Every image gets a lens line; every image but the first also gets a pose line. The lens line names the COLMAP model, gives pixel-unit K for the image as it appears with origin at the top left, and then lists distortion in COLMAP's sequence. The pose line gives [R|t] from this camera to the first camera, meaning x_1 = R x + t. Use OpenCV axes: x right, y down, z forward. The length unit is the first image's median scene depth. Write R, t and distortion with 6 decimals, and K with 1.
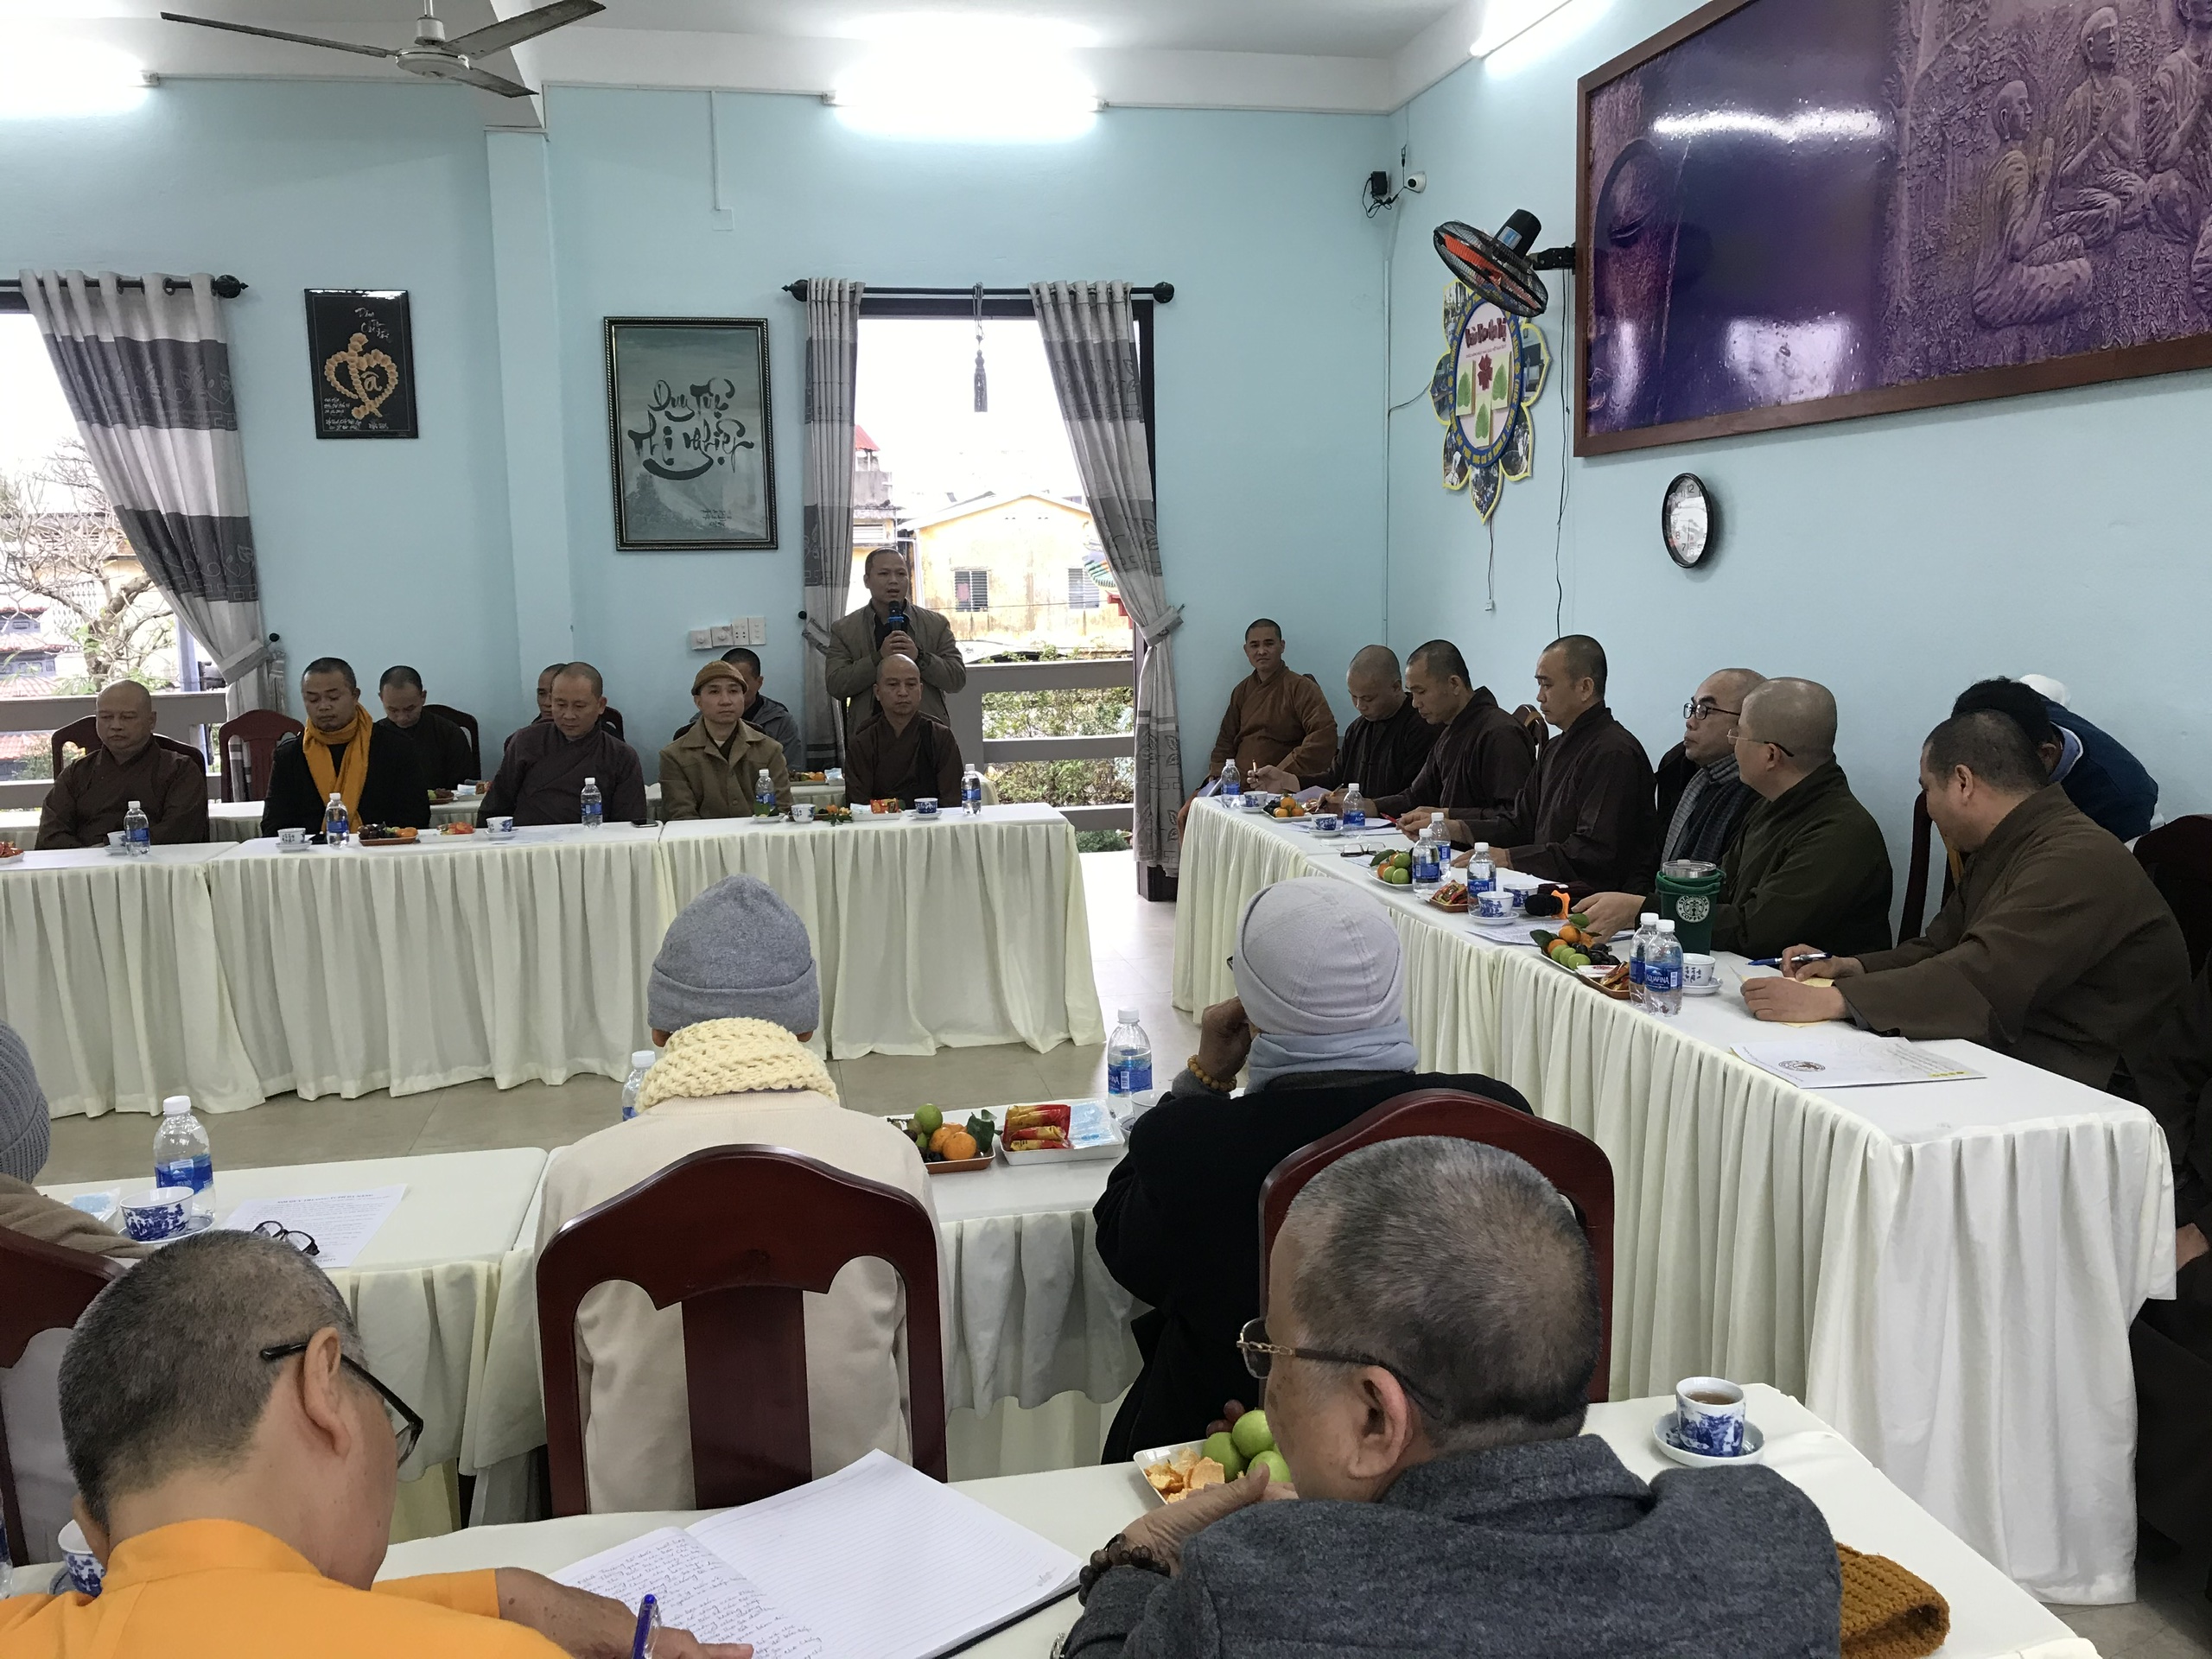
lens RADIAL K [[1831.3, 0, 1105.9], [0, 1831.3, 806.7], [0, 0, 1]] dist [0.025707, -0.006147]
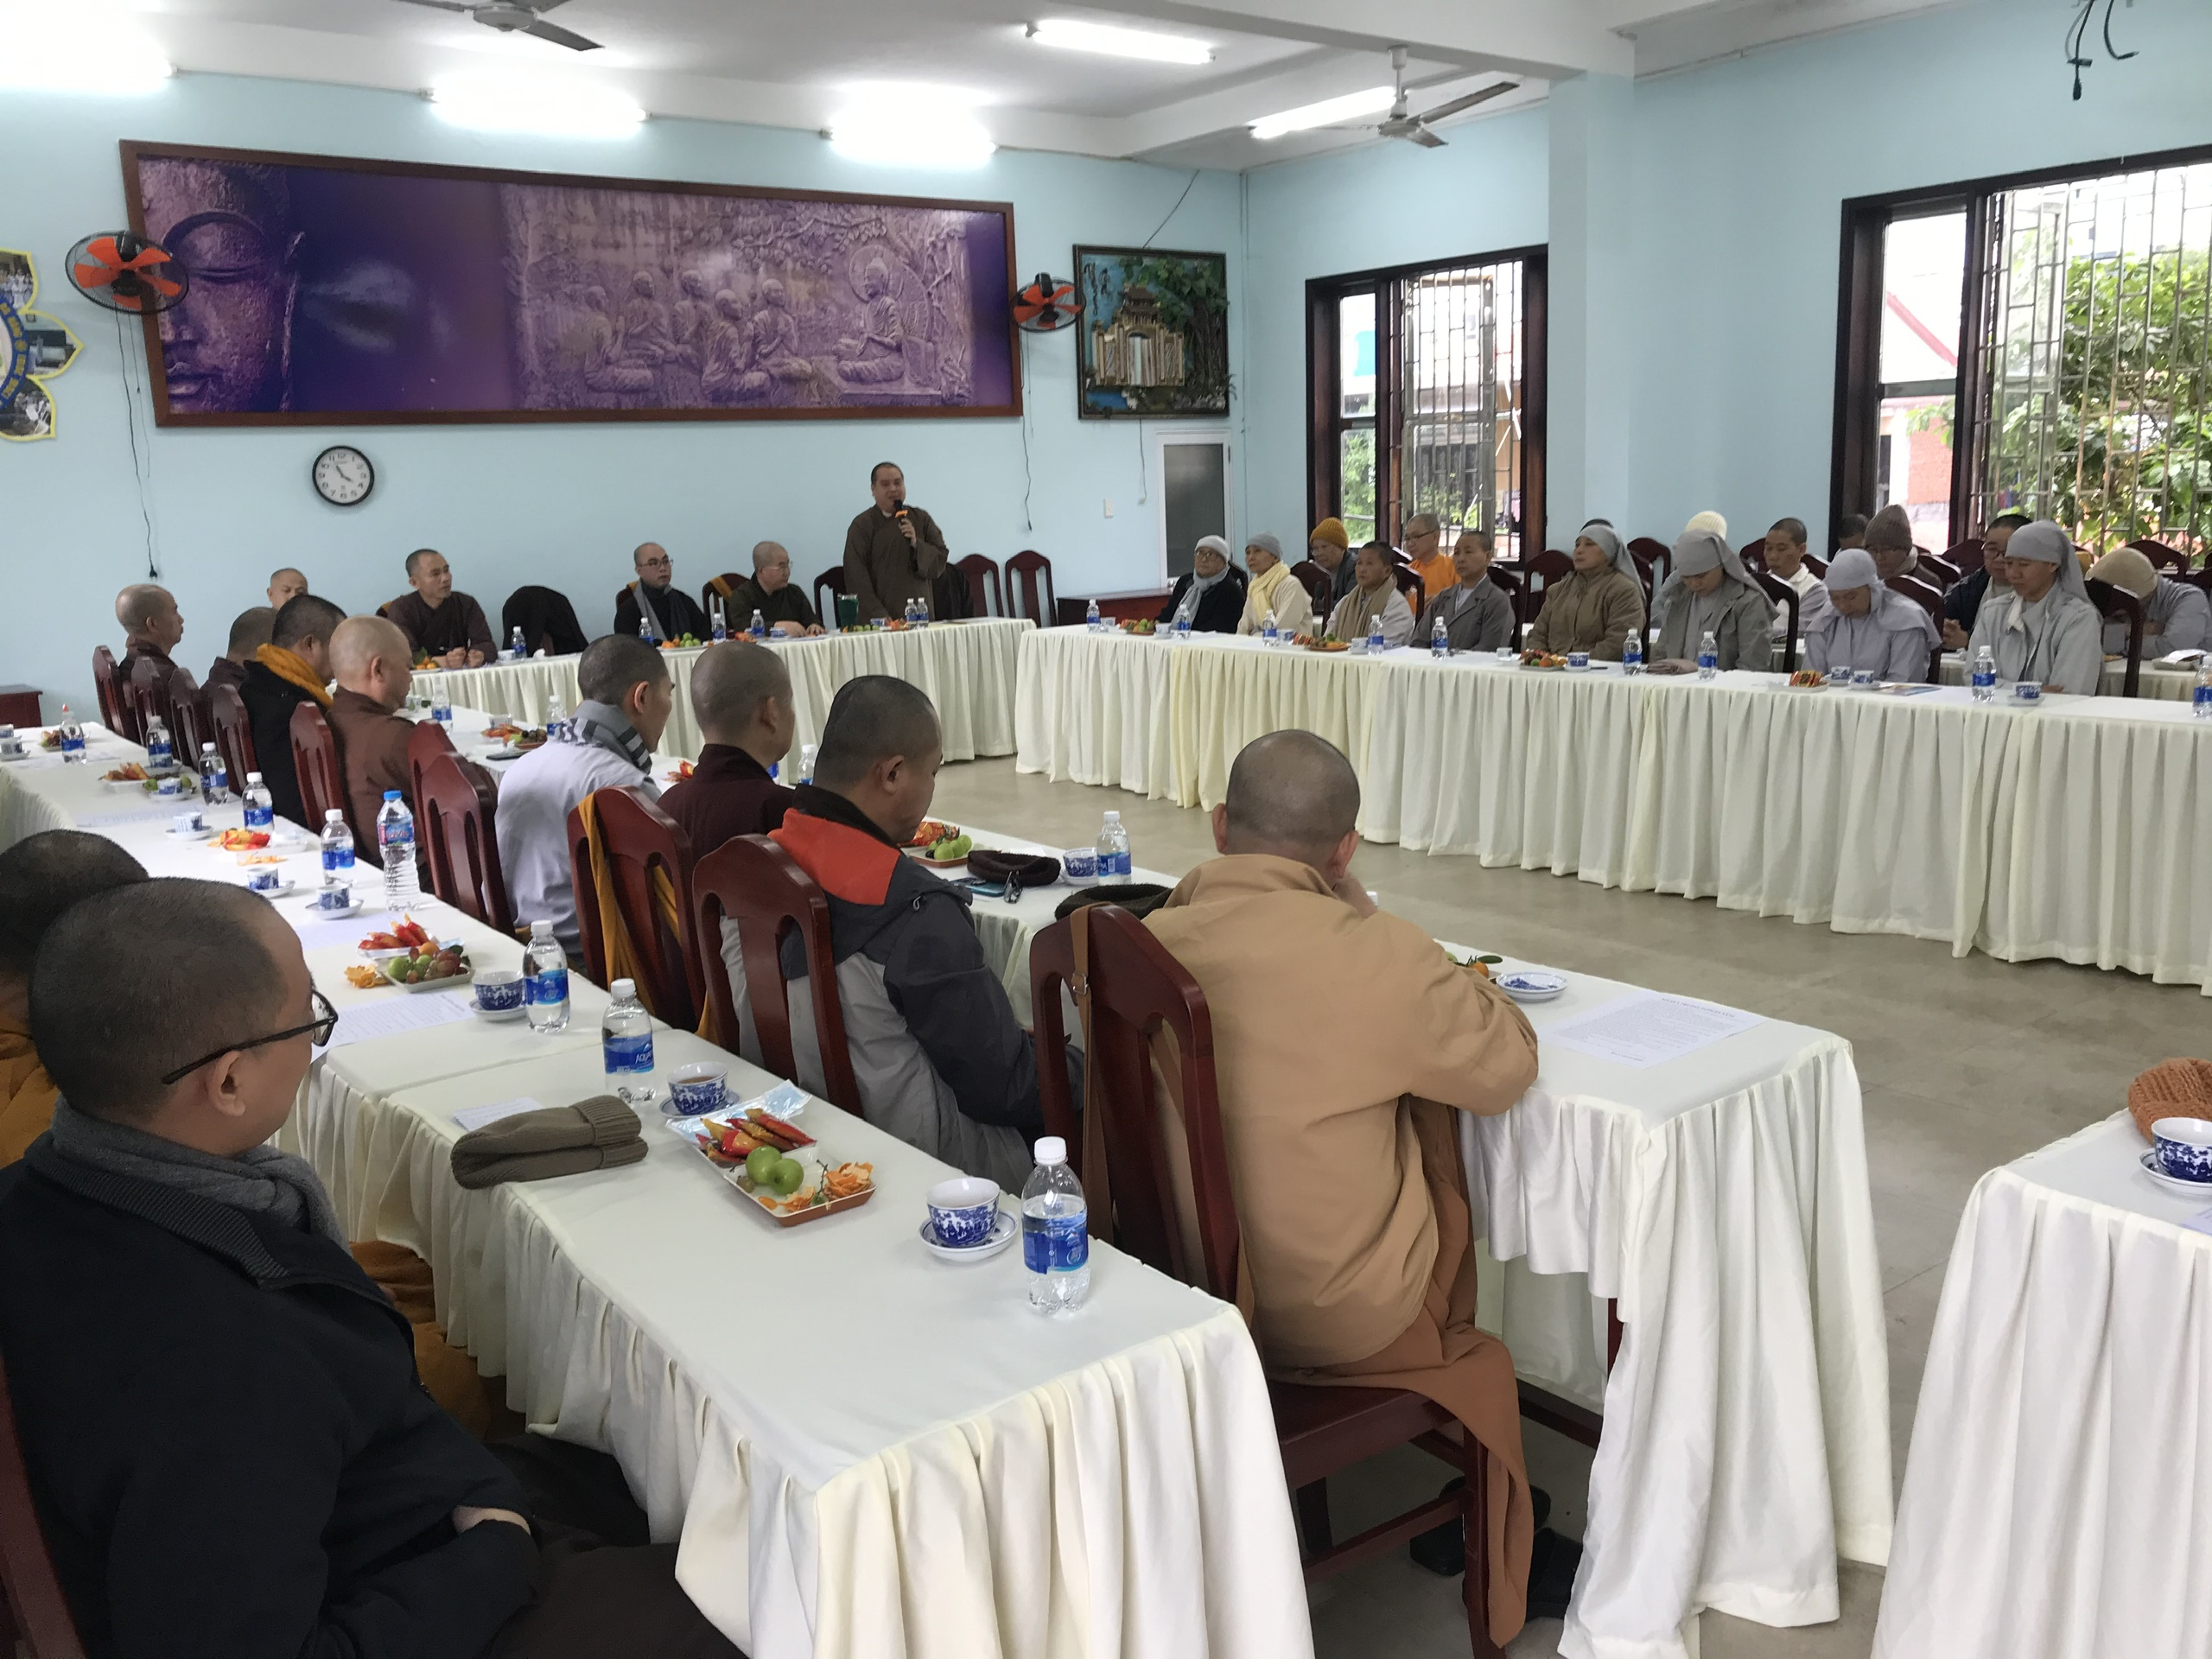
lens RADIAL K [[1831.3, 0, 1105.9], [0, 1831.3, 806.7], [0, 0, 1]] dist [0.025707, -0.006147]
pose [[-0.429462, -0.131550, 0.893452, -1.144056], [0.158179, 0.963082, 0.217835, -0.096687], [-0.889124, 0.234877, -0.392799, 0.881099]]
